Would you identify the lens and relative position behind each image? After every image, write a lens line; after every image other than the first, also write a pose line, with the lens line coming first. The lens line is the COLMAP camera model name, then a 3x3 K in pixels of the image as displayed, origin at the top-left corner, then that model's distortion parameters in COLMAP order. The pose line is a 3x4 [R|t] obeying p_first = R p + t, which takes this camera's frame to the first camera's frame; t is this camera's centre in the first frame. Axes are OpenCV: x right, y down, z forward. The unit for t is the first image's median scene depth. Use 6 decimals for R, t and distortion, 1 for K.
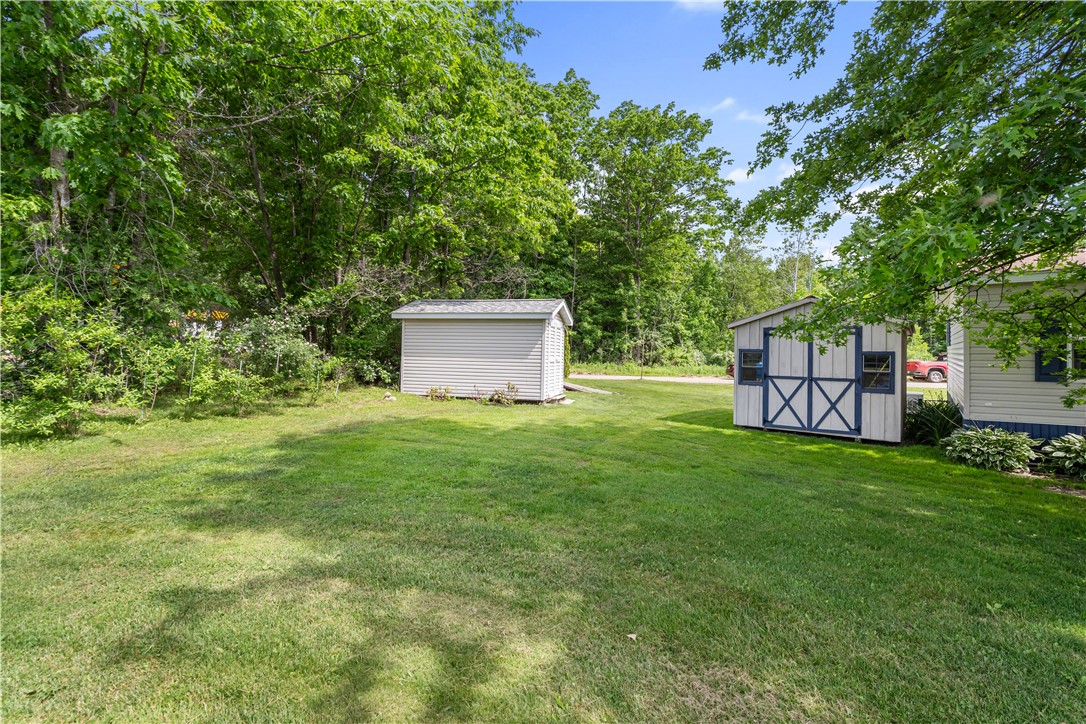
lens RADIAL K [[487.3, 0, 543.0], [0, 487.3, 362.0], [0, 0, 1]] dist [-0.001390, -0.000067]
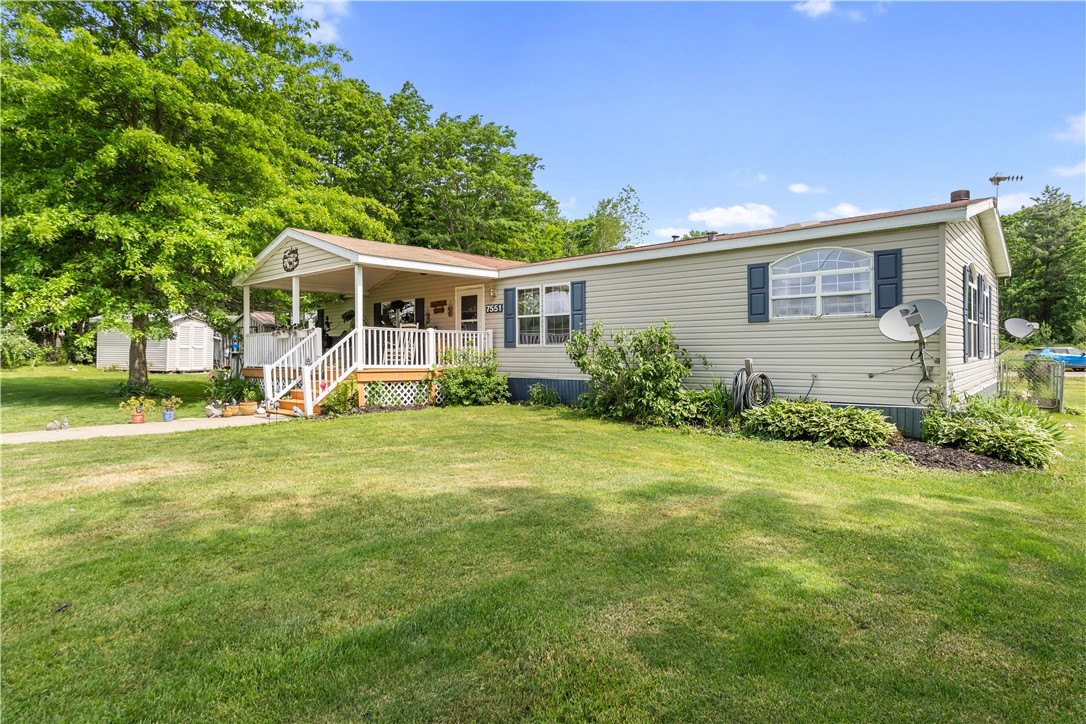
lens RADIAL K [[583.9, 0, 543.0], [0, 583.9, 362.0], [0, 0, 1]] dist [-0.002335, -0.000393]
pose [[0.998999, -0.007973, -0.044015, 1.732893], [0.008161, 0.999958, 0.004091, 0.064464], [0.043980, -0.004447, 0.999022, -1.180820]]
